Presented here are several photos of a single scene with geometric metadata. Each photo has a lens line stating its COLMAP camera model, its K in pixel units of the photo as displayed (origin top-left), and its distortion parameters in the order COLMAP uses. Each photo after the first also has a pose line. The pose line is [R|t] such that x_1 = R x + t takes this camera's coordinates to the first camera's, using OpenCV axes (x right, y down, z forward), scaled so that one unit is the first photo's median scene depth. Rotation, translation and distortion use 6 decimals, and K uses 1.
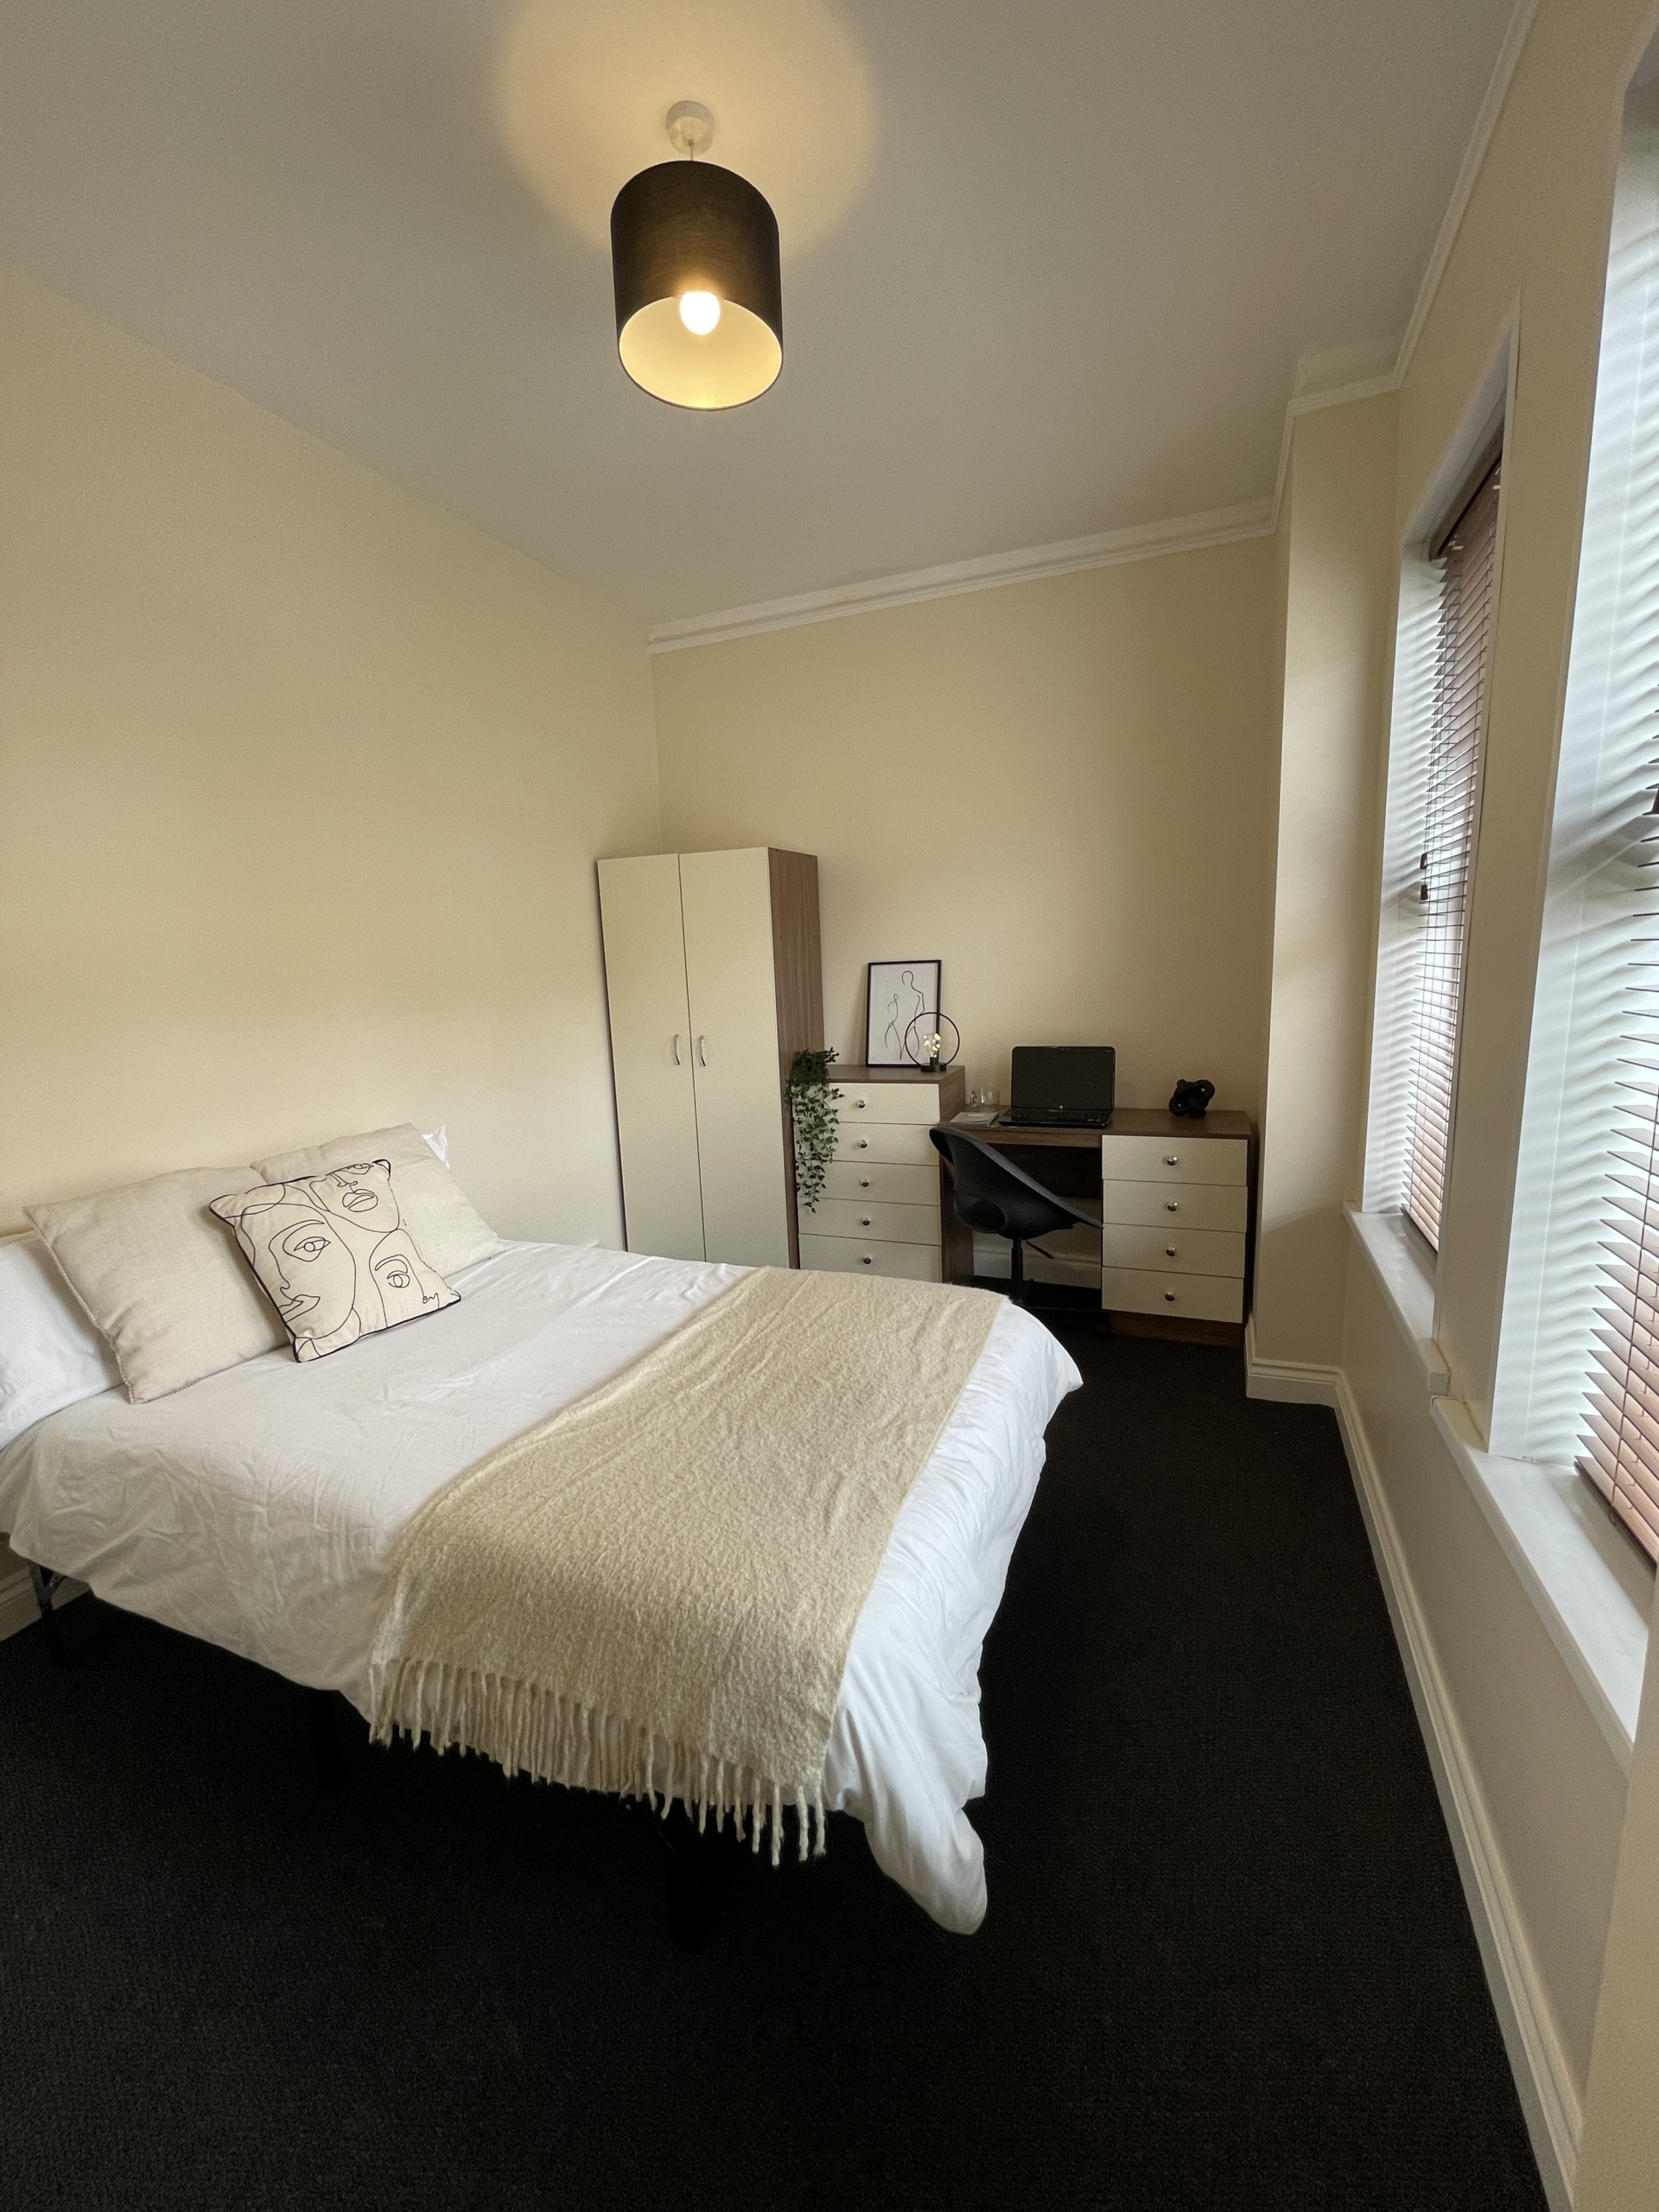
lens RADIAL K [[899.6, 0, 829.5], [0, 899.6, 1106.0], [0, 0, 1]] dist [-0.000727, -0.000237]
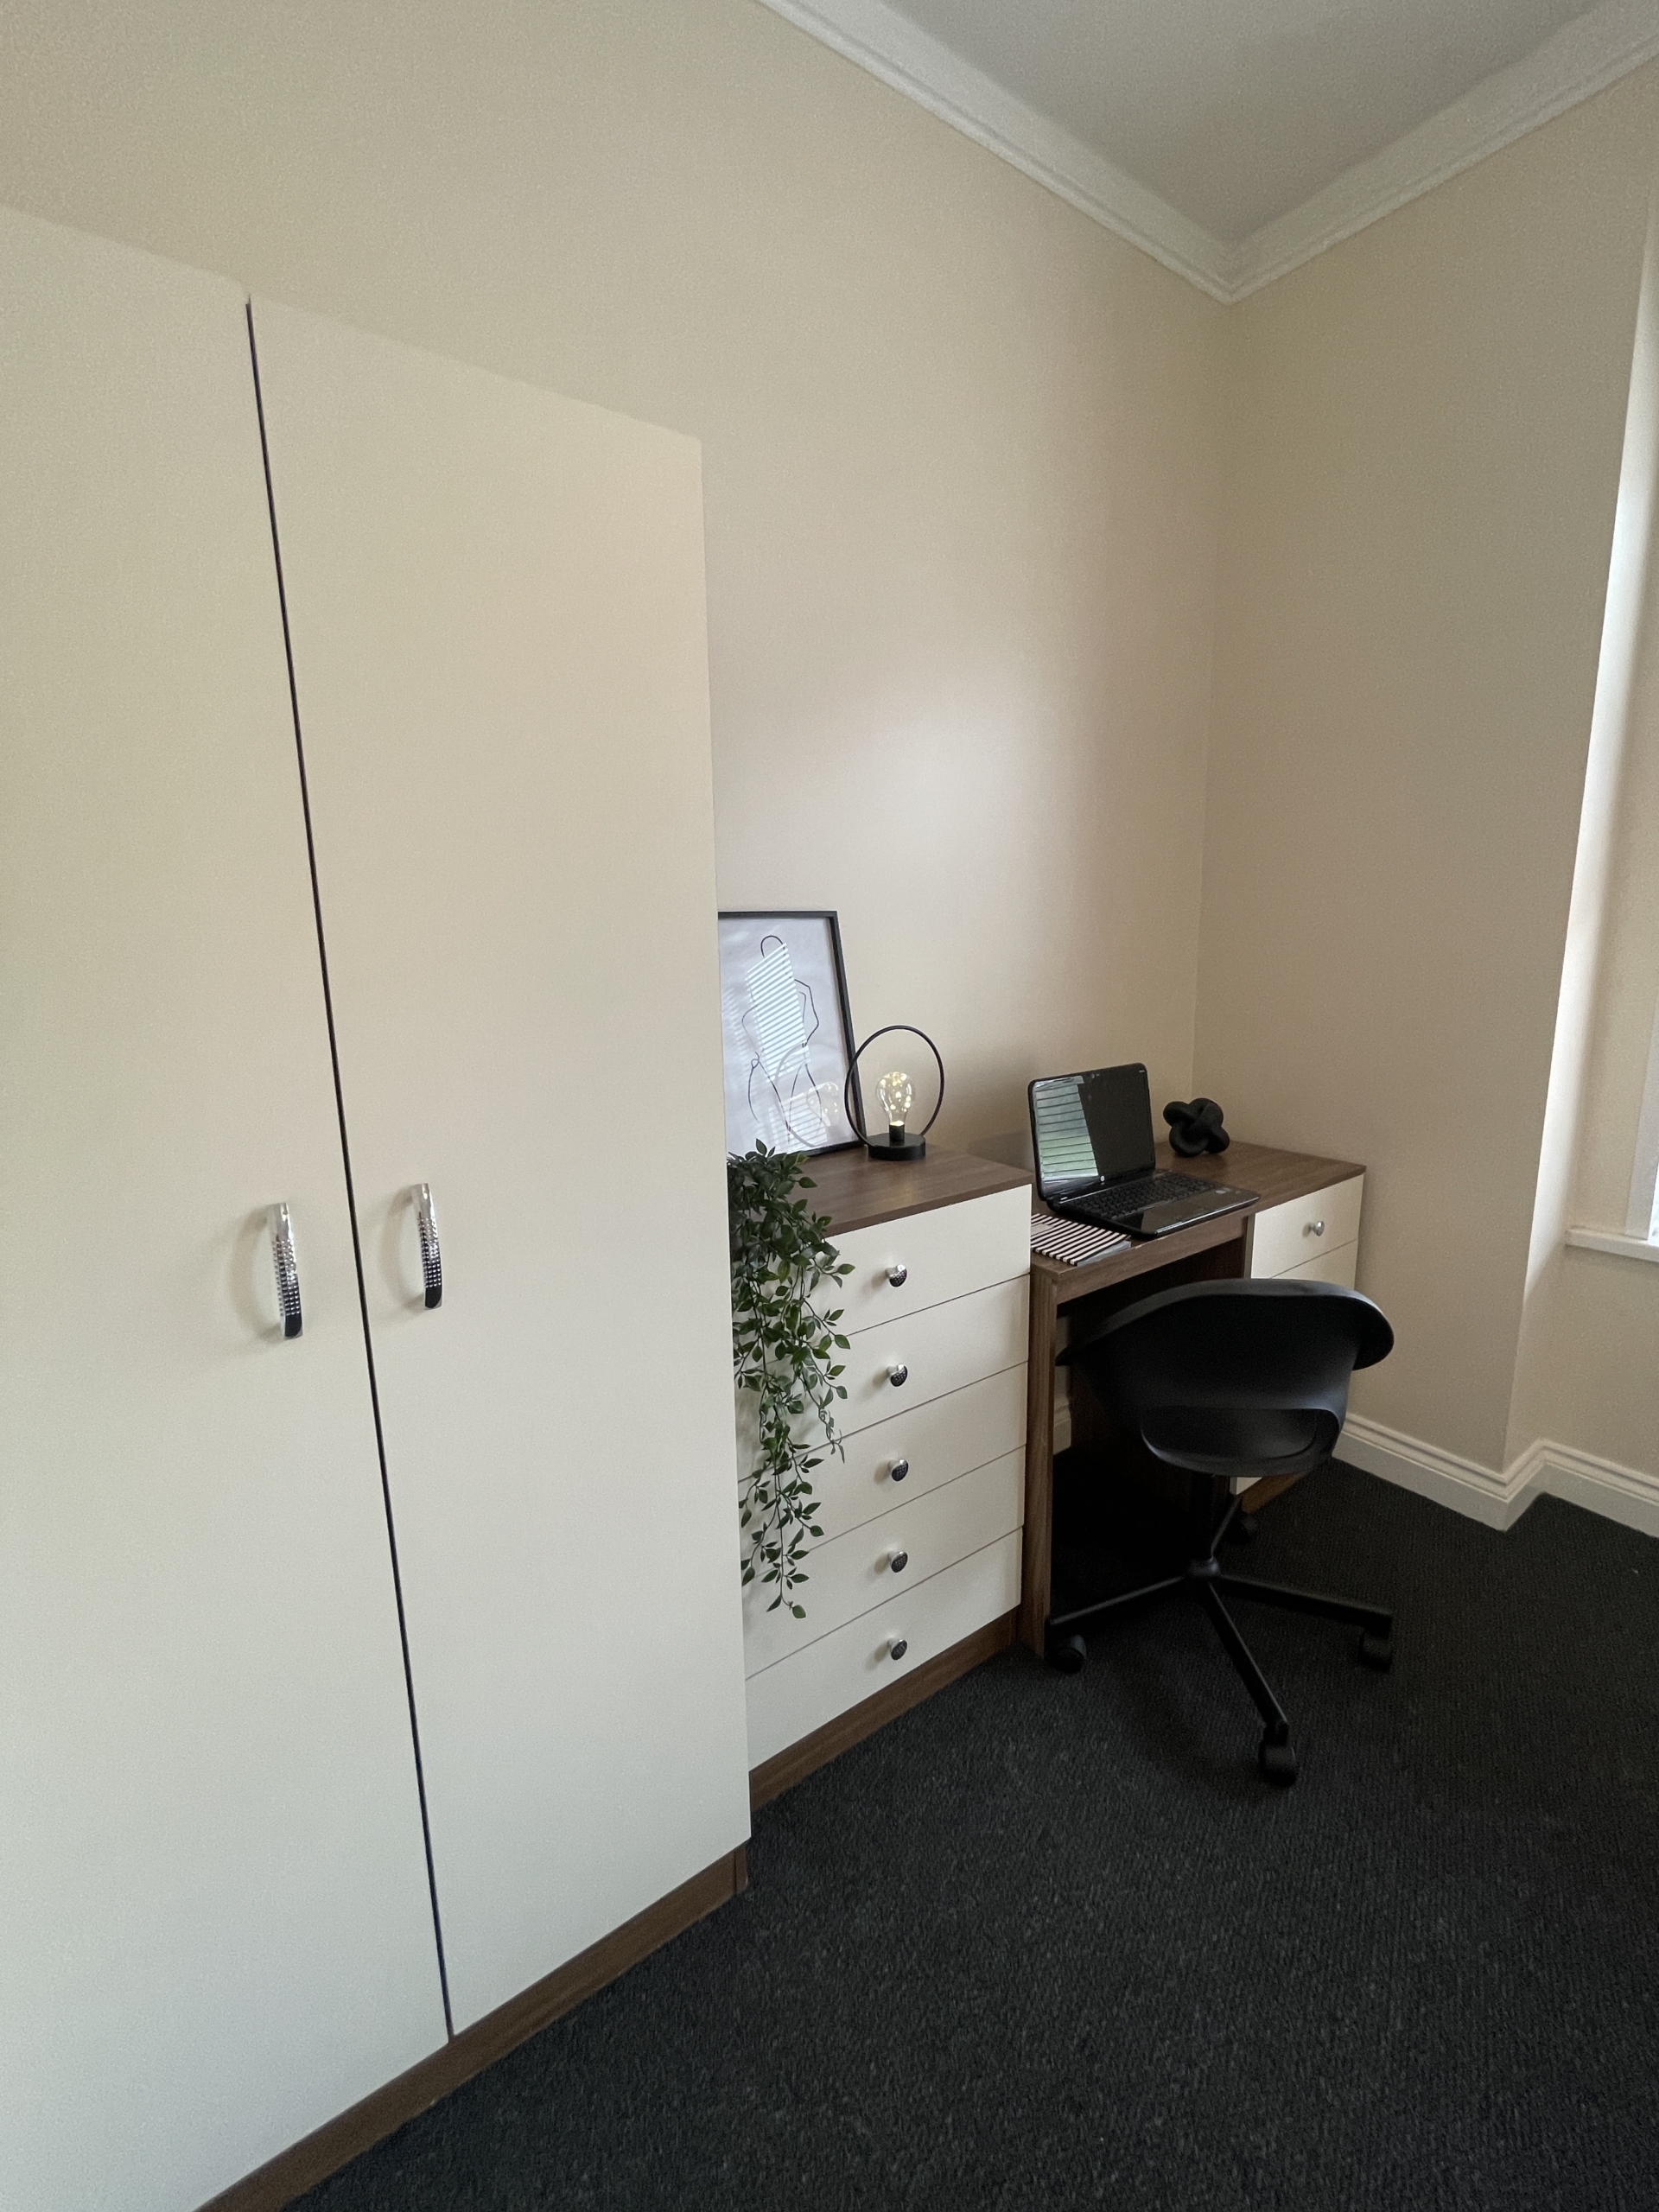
lens RADIAL K [[899.6, 0, 829.5], [0, 899.6, 1106.0], [0, 0, 1]] dist [-0.000727, -0.000237]
pose [[0.529588, -0.128058, 0.838533, -0.277819], [0.140295, 0.988148, 0.062301, -0.096981], [-0.836573, 0.084648, 0.541277, 0.782789]]
